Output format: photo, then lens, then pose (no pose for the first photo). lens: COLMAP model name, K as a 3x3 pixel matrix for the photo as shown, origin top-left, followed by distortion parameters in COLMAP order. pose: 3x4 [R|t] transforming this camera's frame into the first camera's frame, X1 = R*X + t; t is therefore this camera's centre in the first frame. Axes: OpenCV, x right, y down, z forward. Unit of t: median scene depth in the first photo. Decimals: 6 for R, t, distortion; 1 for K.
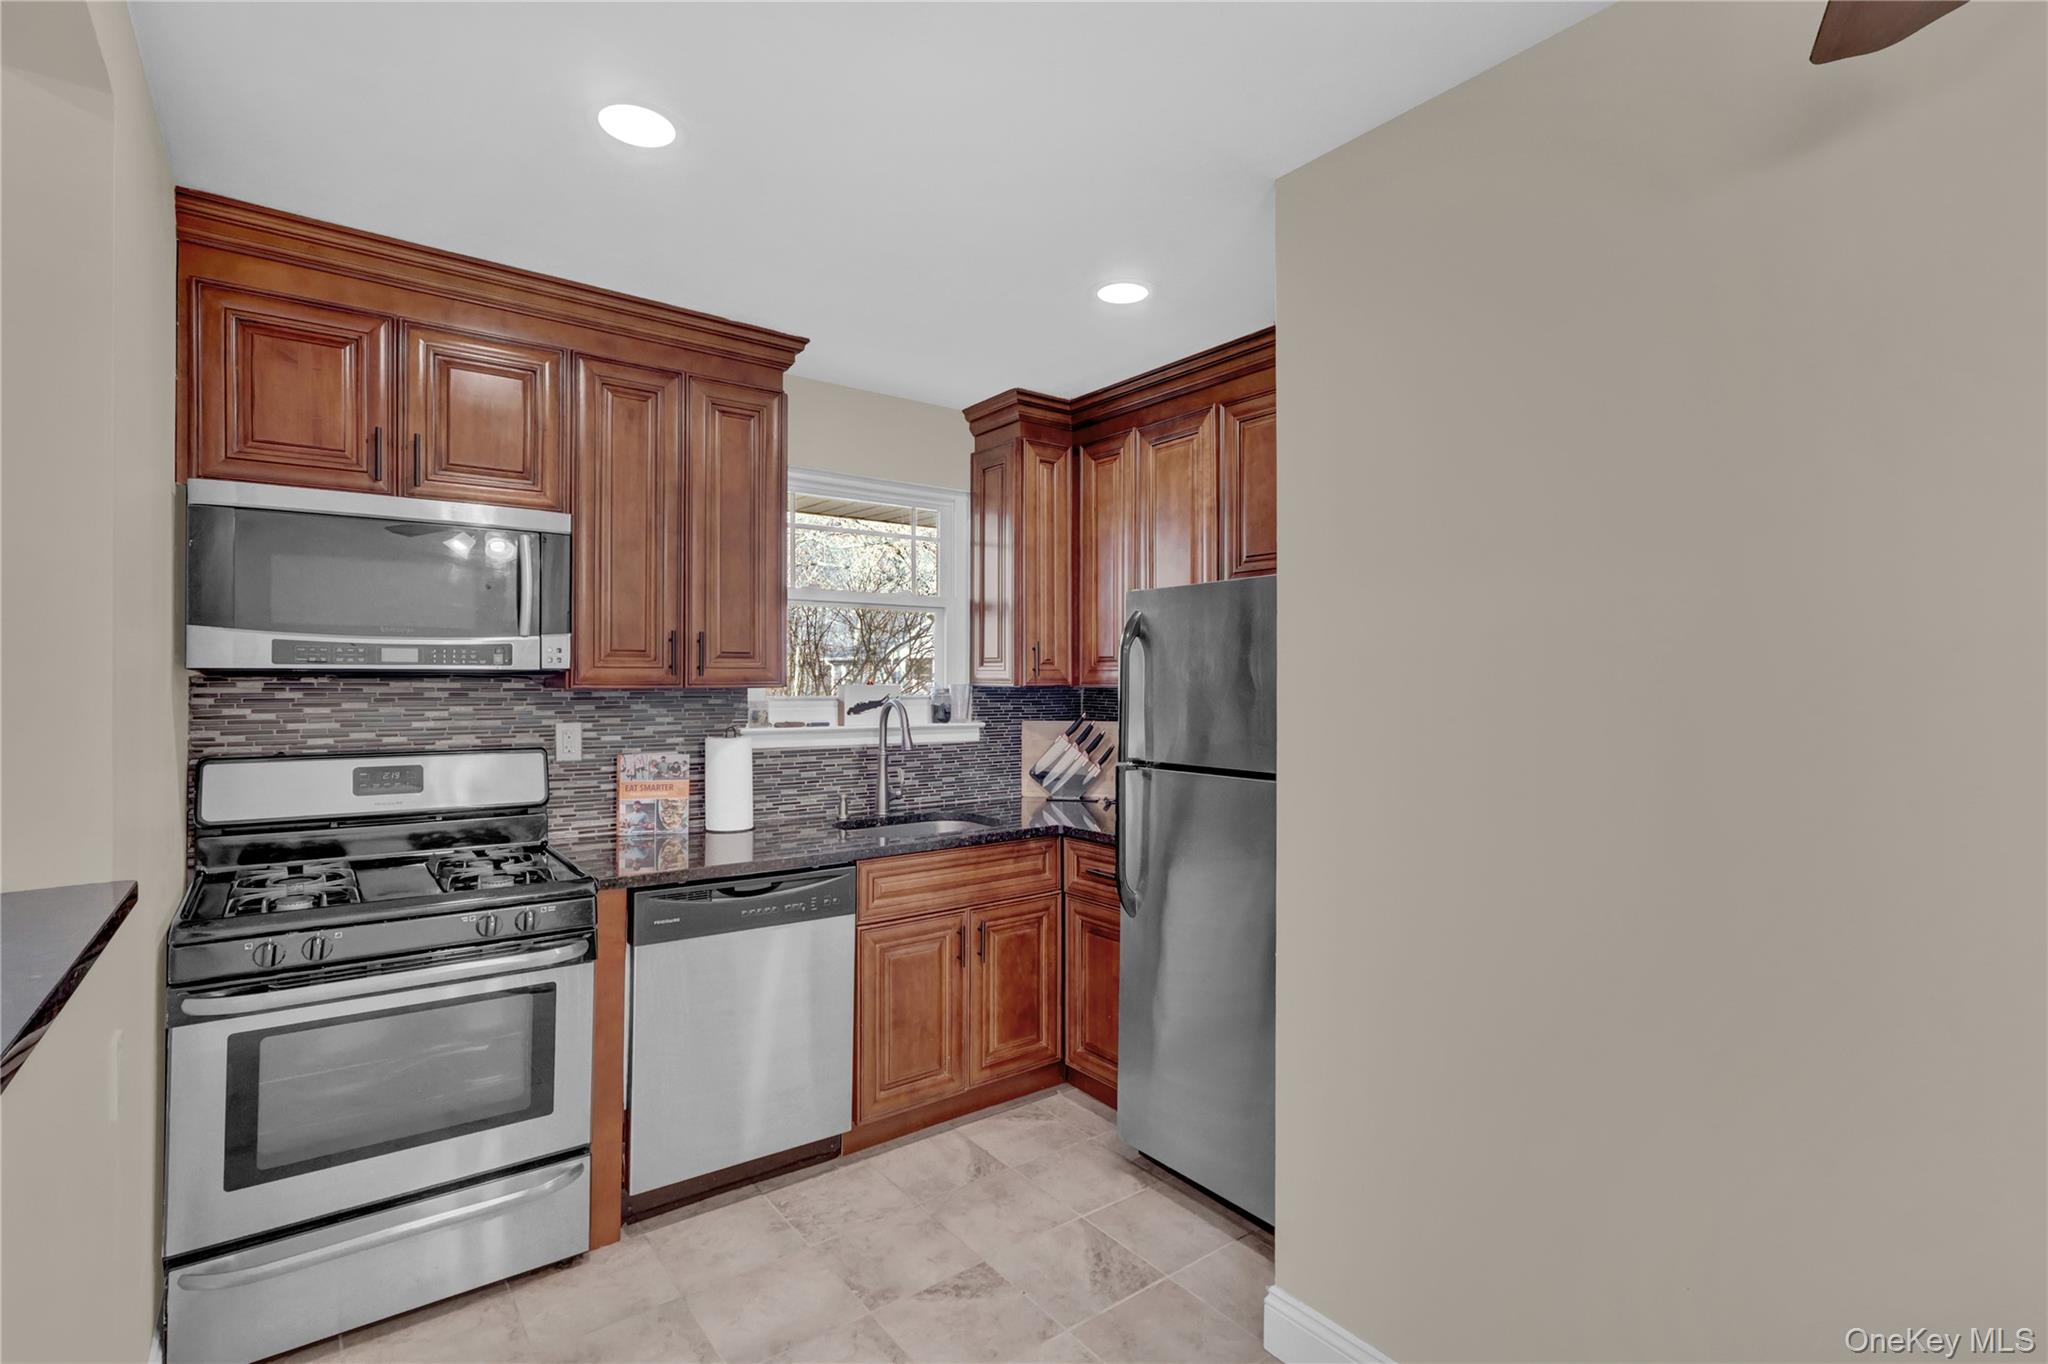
lens RADIAL K [[939.1, 0, 1022.5], [0, 939.1, 674.0], [0, 0, 1]] dist [-0.002569, 0.000250]
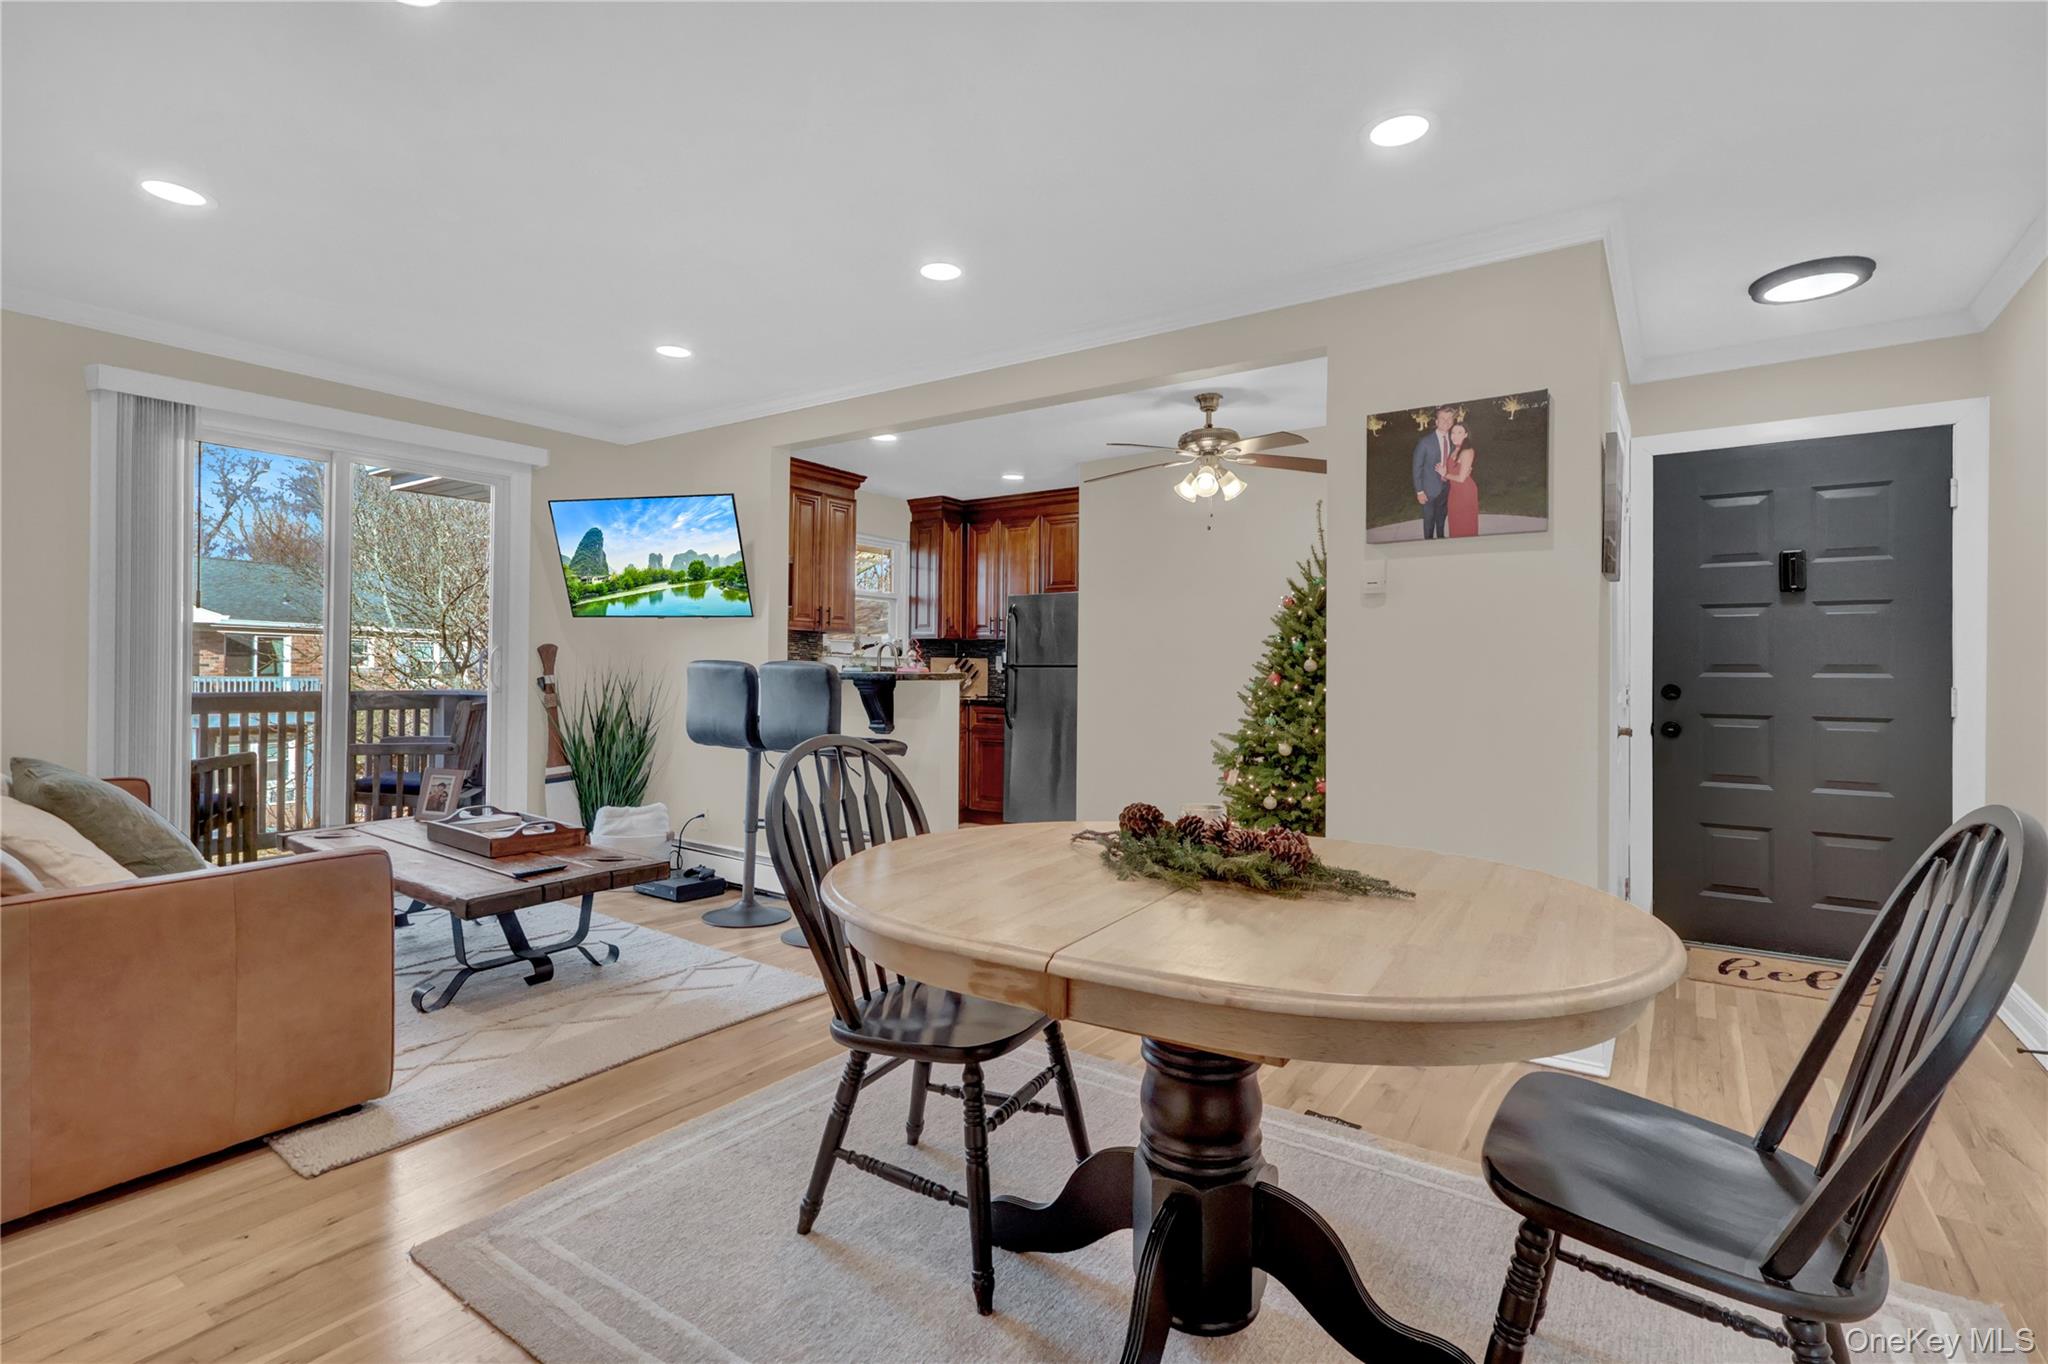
lens RADIAL K [[939.1, 0, 1025.6], [0, 939.1, 668.9], [0, 0, 1]] dist [-0.002569, 0.000250]
pose [[0.951366, 0.009188, 0.307927, -0.461137], [-0.010187, 0.999947, 0.001638, 0.075397], [-0.307896, -0.004695, 0.951409, -1.030032]]
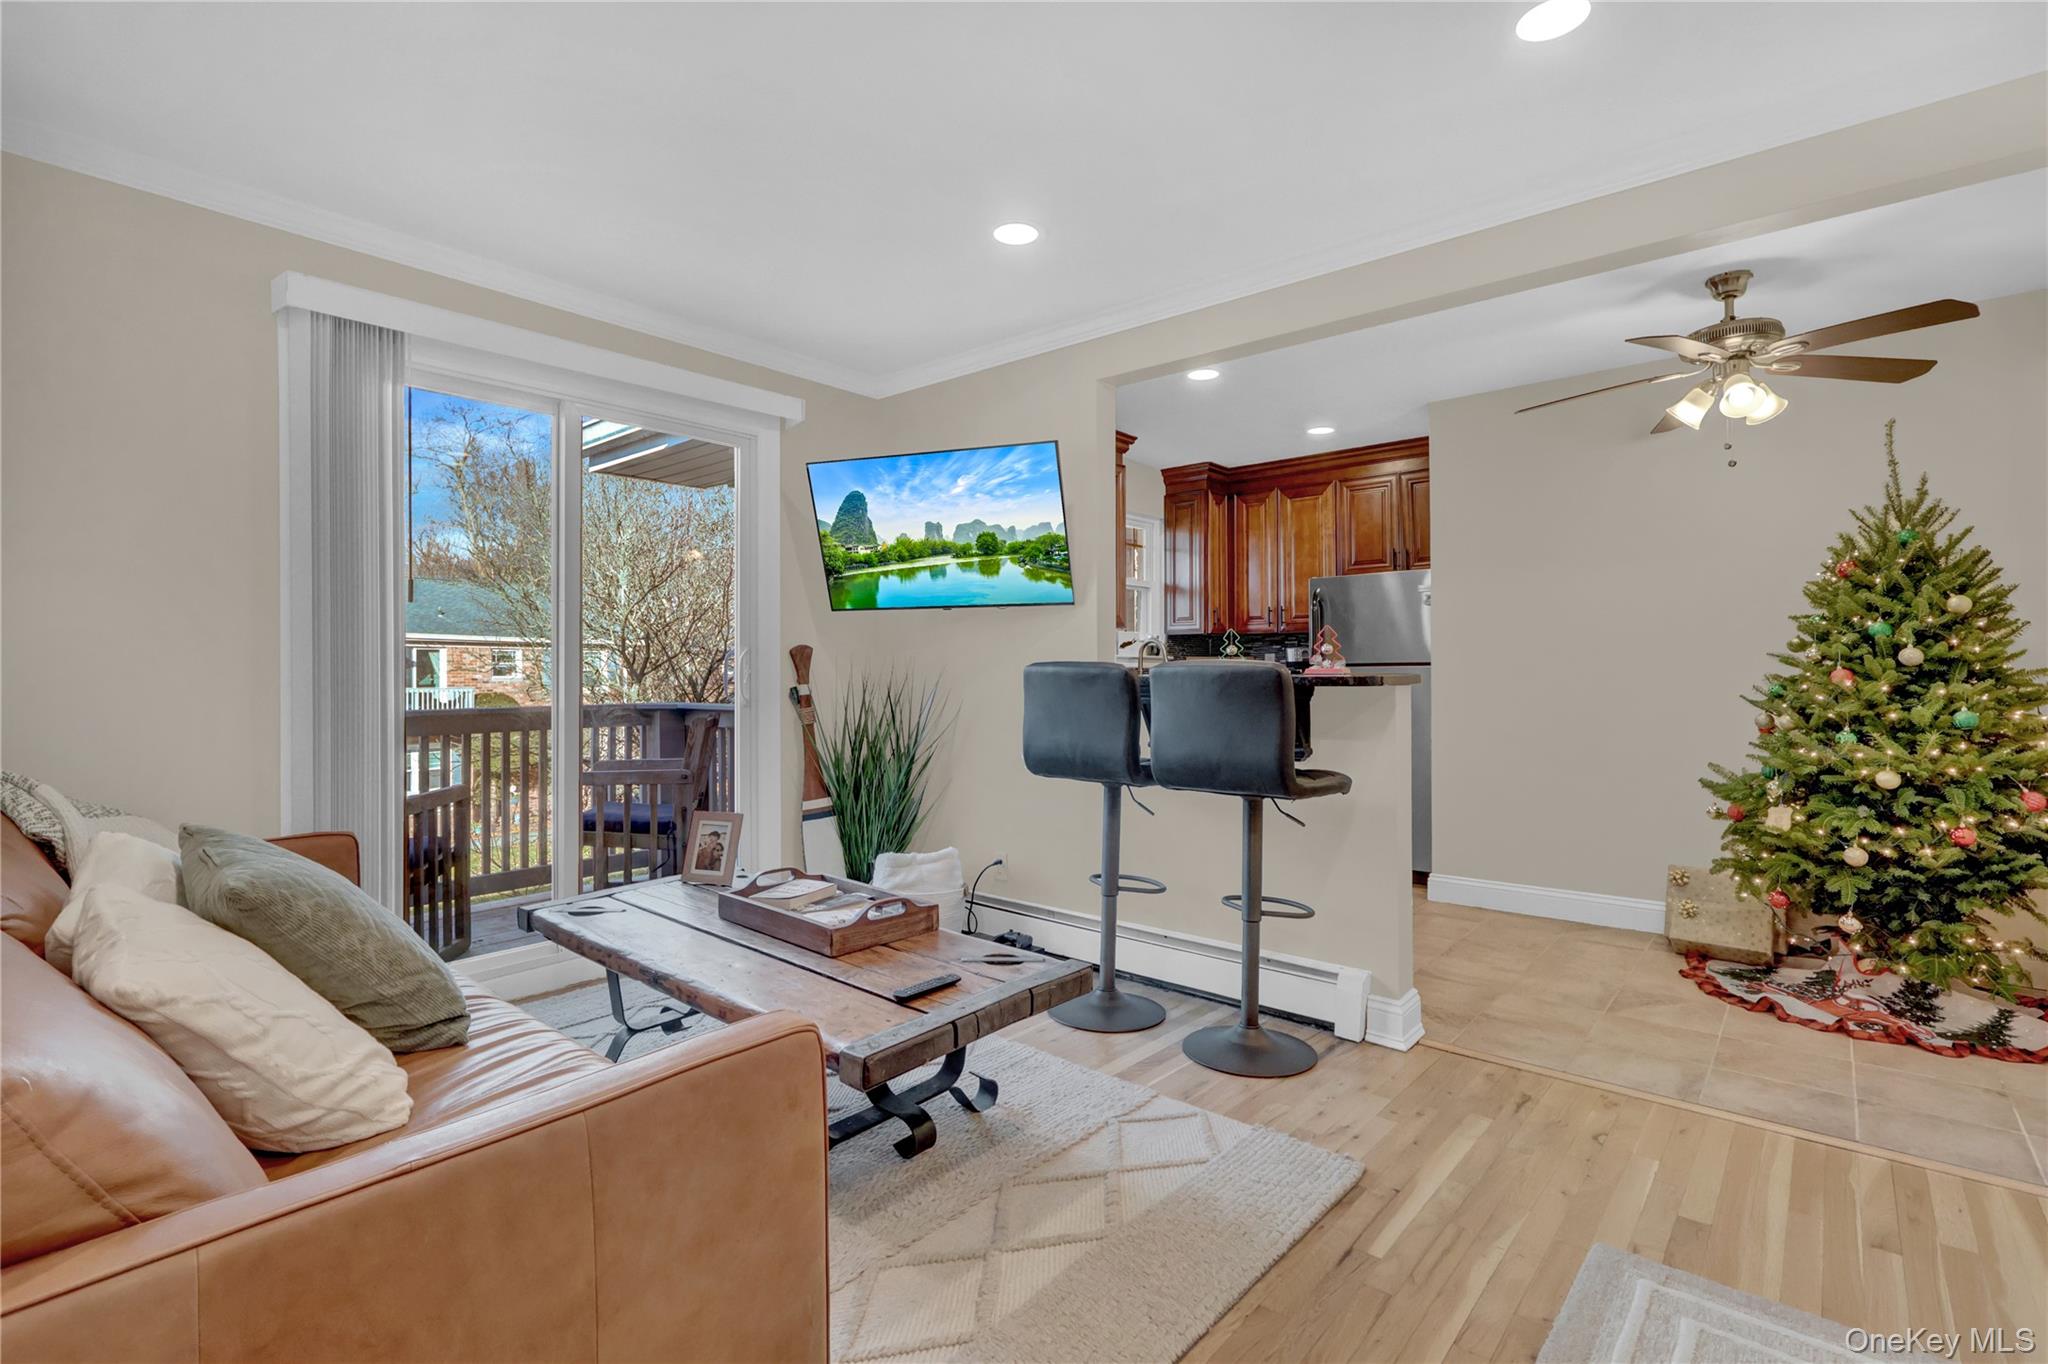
lens RADIAL K [[939.1, 0, 1032.8], [0, 939.1, 670.2], [0, 0, 1]] dist [-0.002569, 0.000250]
pose [[0.977141, -0.004292, 0.212549, -0.682606], [0.004096, 0.999991, 0.001366, 0.077246], [-0.212552, -0.000464, 0.977150, -0.618201]]
